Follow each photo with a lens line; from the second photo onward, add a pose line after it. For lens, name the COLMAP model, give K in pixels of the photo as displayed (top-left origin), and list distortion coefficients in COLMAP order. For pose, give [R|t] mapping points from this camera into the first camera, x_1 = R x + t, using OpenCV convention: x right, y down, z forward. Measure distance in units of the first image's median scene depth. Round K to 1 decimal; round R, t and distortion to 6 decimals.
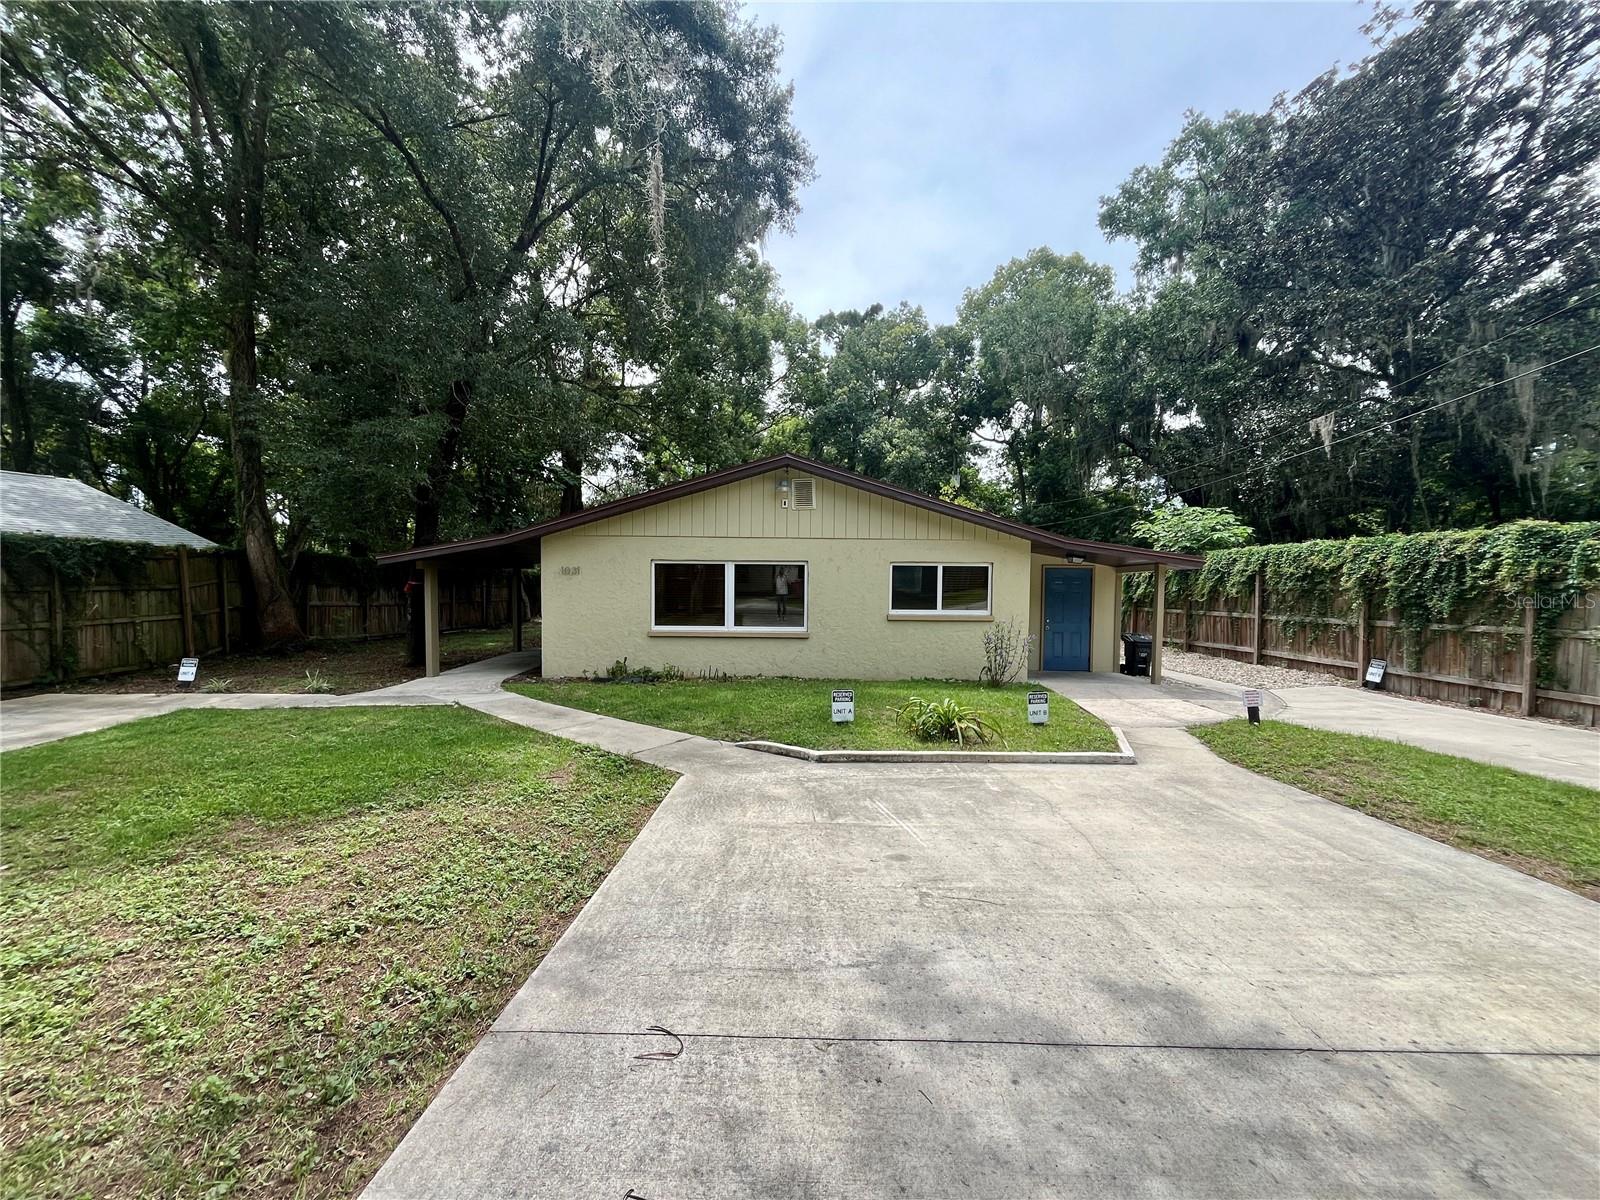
lens RADIAL K [[646.8, 0, 796.0], [0, 646.8, 604.2], [0, 0, 1]] dist [-0.003598, 0.000637]
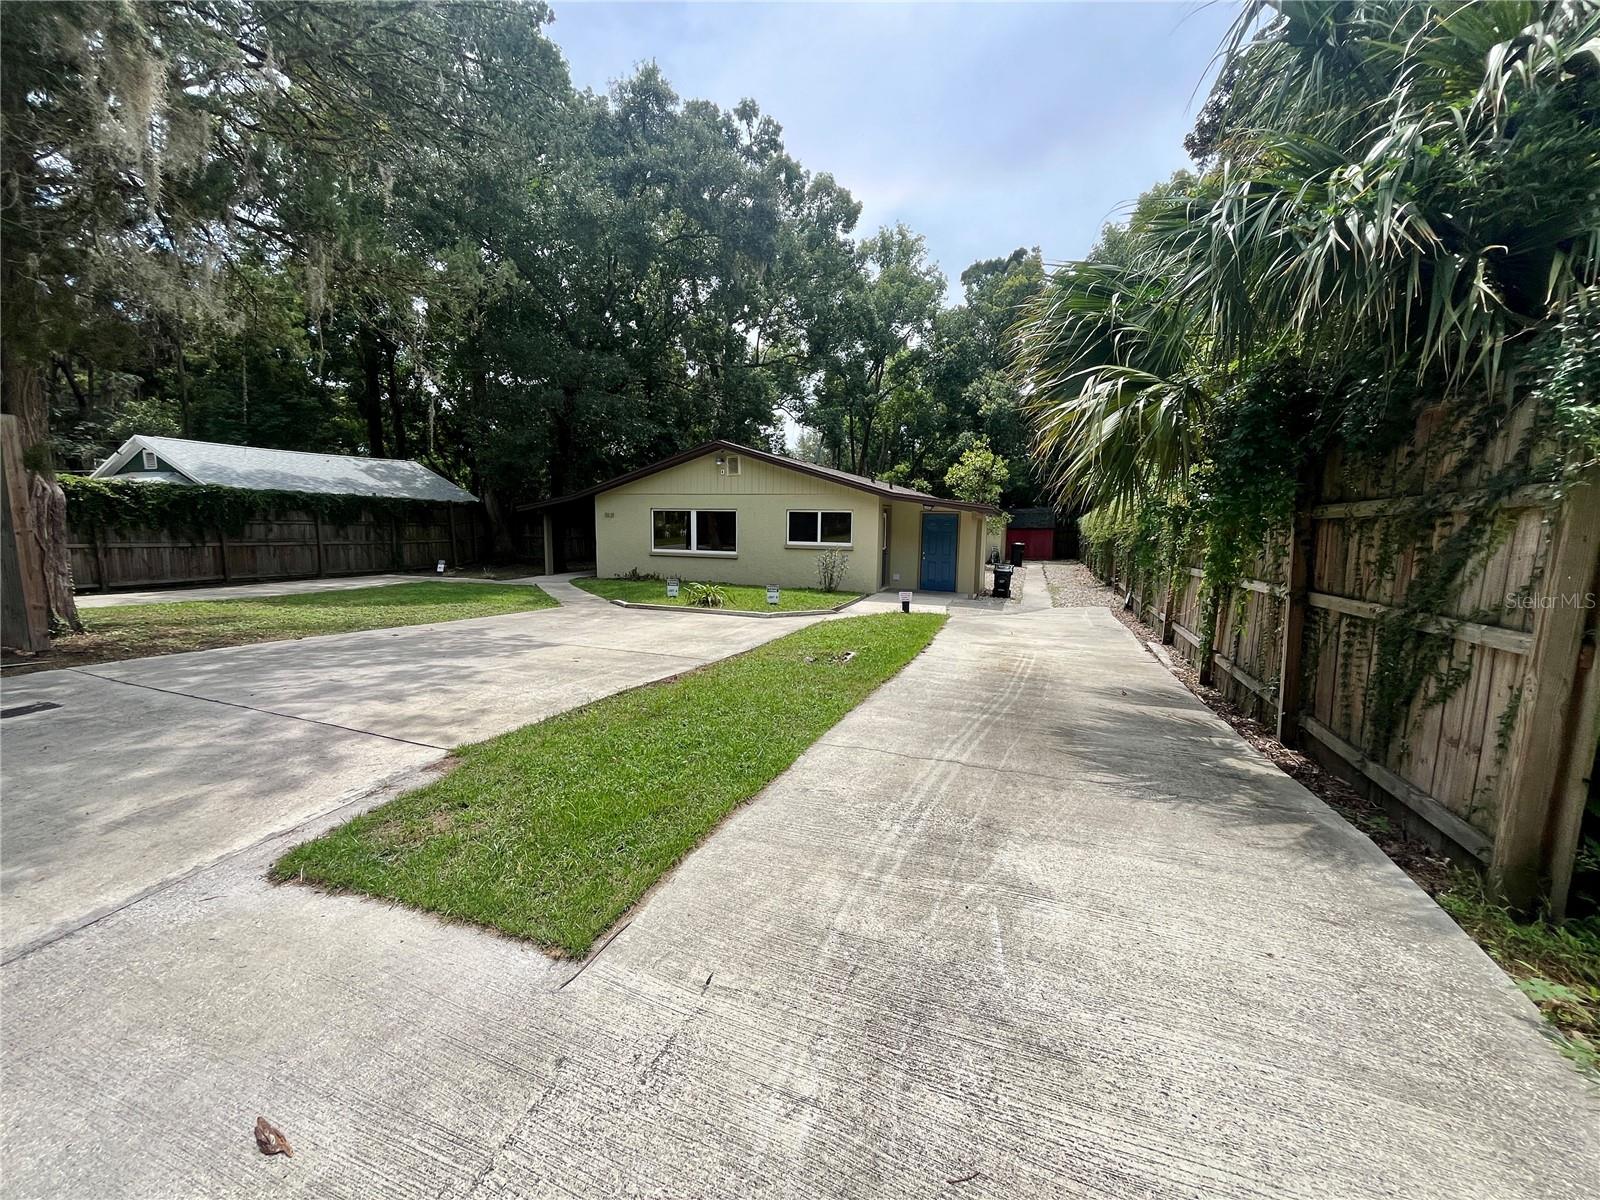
lens RADIAL K [[646.8, 0, 802.4], [0, 646.8, 608.9], [0, 0, 1]] dist [-0.003598, 0.000637]
pose [[0.934884, 0.052883, -0.350991, 0.724060], [-0.019678, 0.995040, 0.097506, 0.017751], [0.354406, -0.084250, 0.931288, -0.415102]]
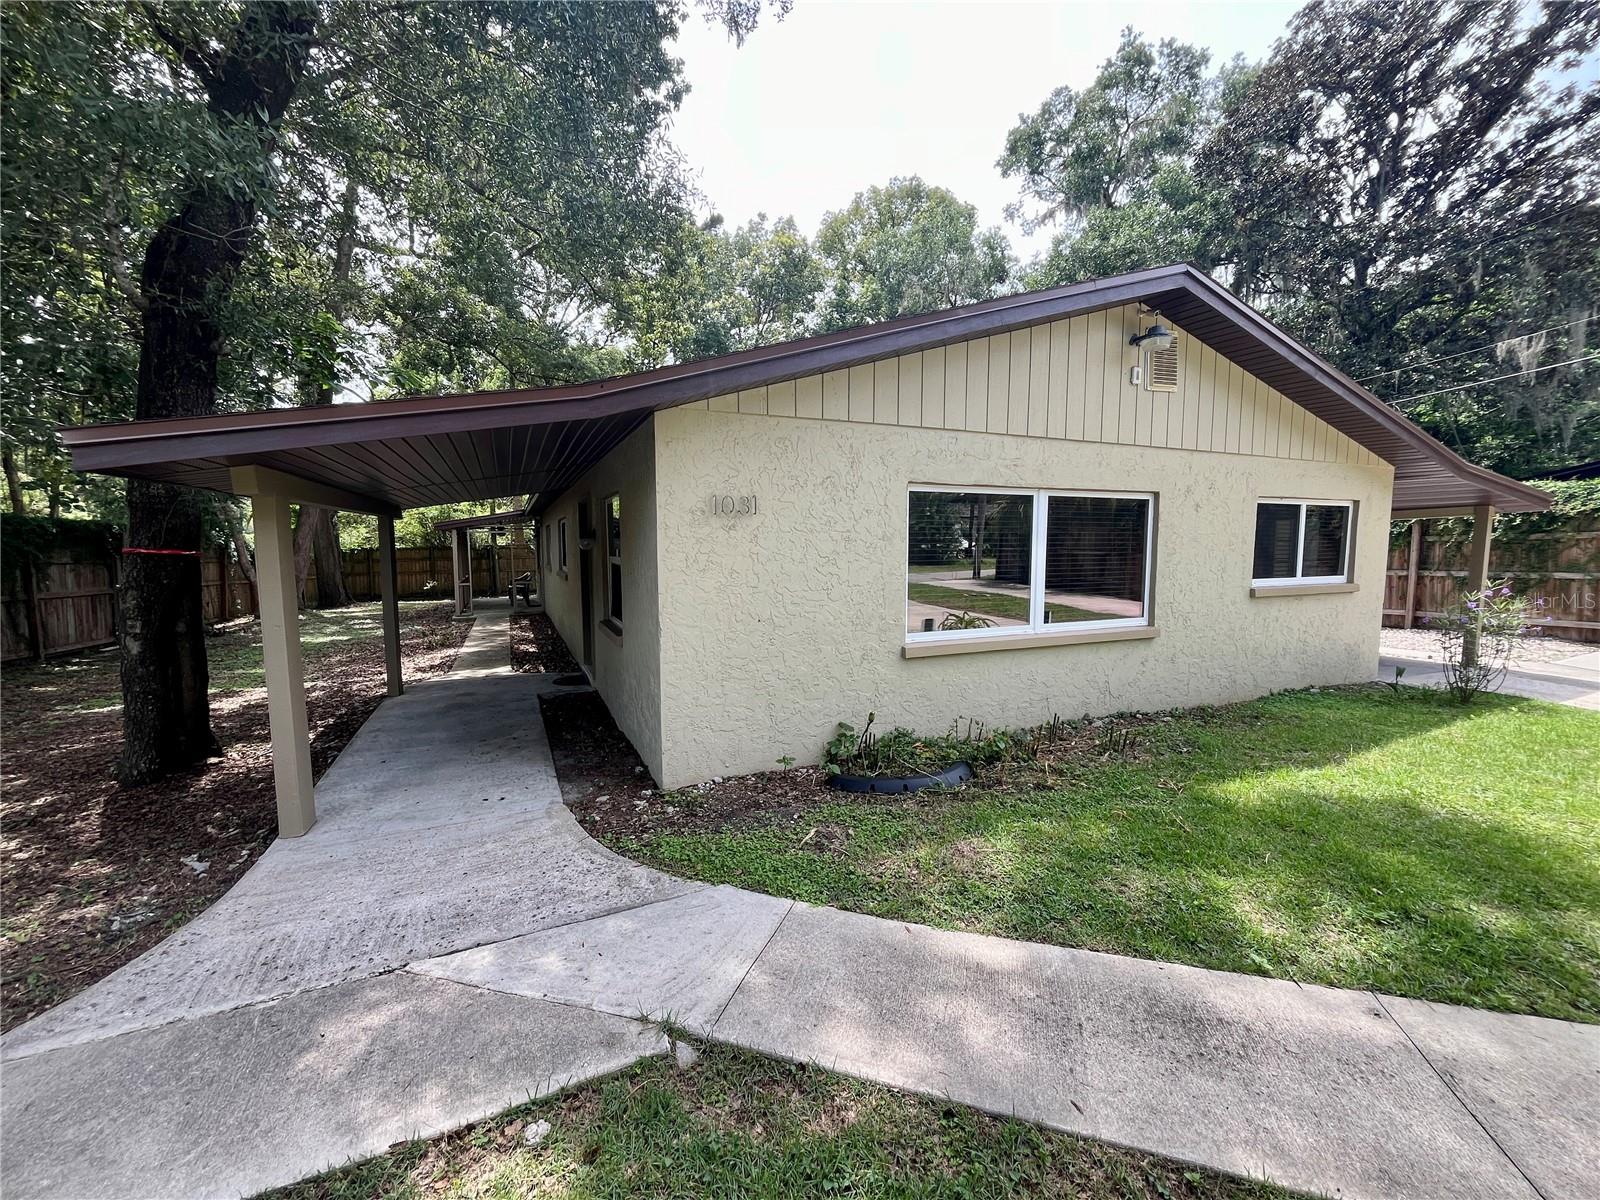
lens RADIAL K [[646.8, 0, 790.7], [0, 646.8, 597.7], [0, 0, 1]] dist [-0.003598, 0.000637]
pose [[0.925226, -0.043899, 0.376869, -0.460609], [0.028209, 0.998494, 0.047054, -0.014527], [-0.378367, -0.032905, 0.925071, 0.622726]]
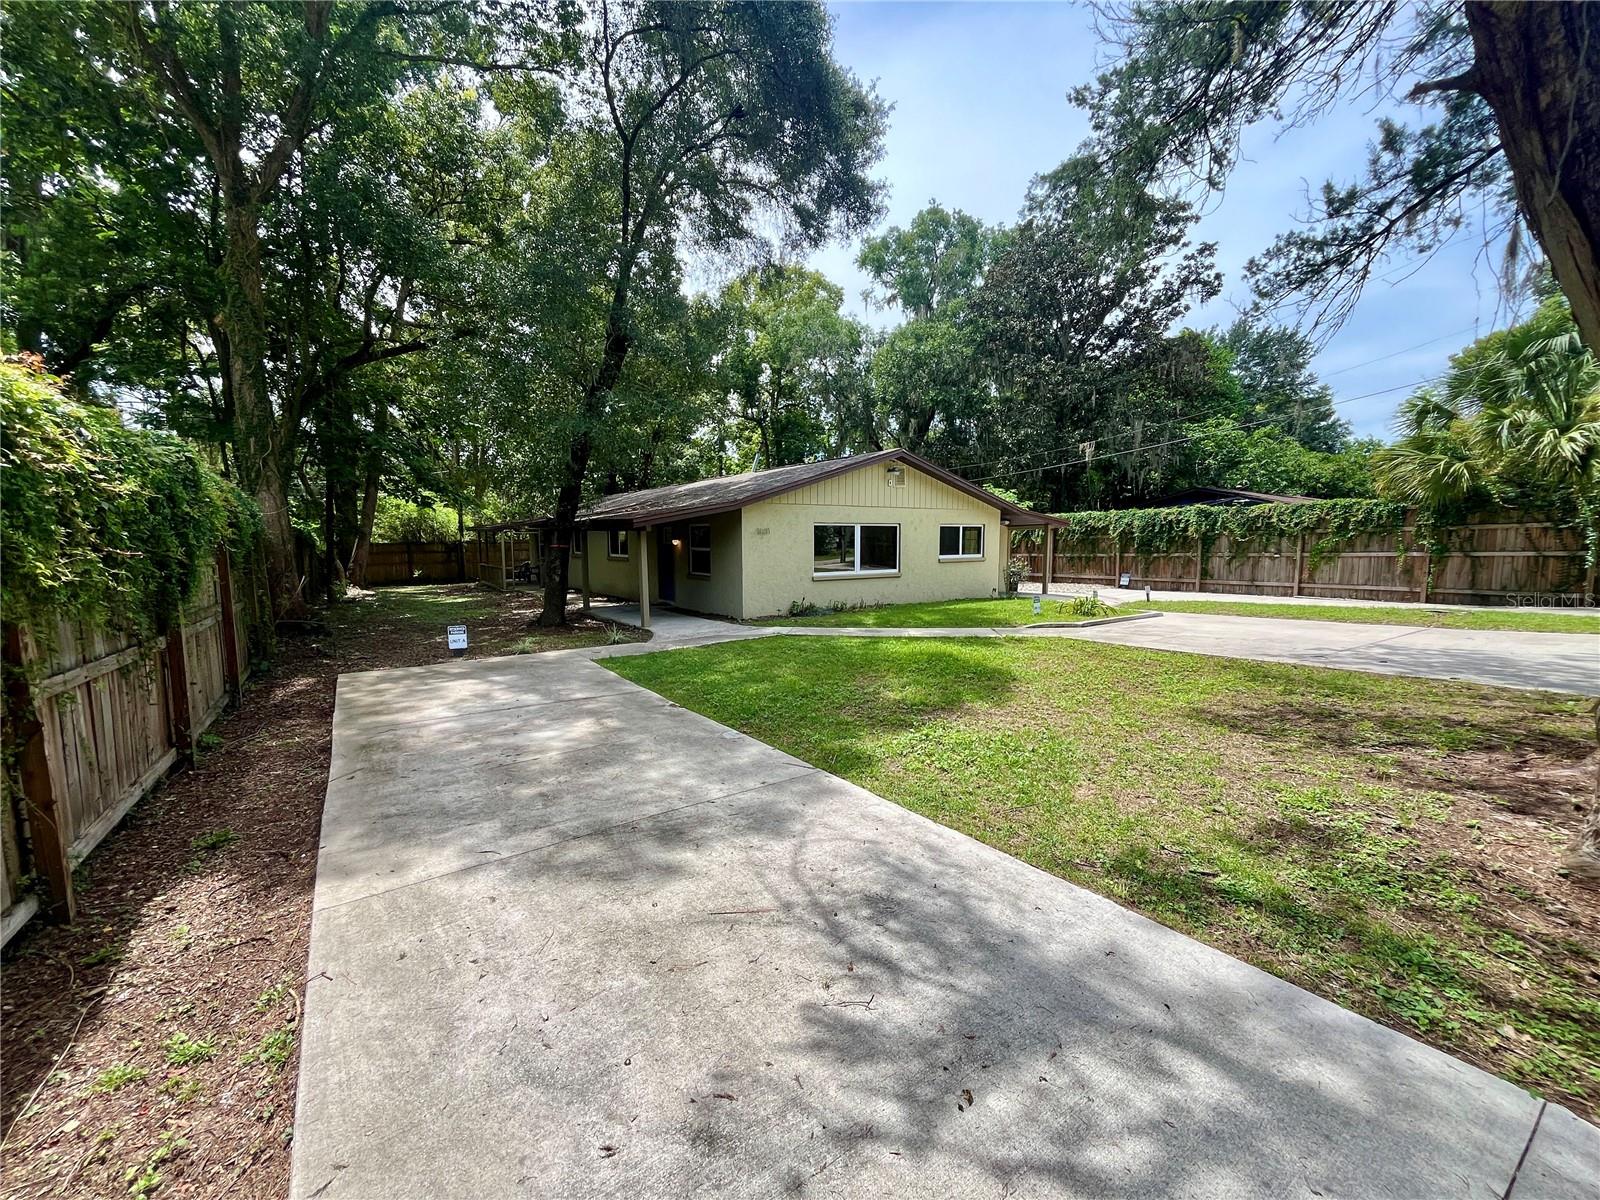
lens RADIAL K [[646.8, 0, 794.7], [0, 646.8, 608.1], [0, 0, 1]] dist [-0.003598, 0.000637]
pose [[0.834971, -0.073480, 0.545365, -0.984100], [0.036393, 0.996249, 0.078511, -0.000260], [-0.549088, -0.045706, 0.834514, -0.089889]]
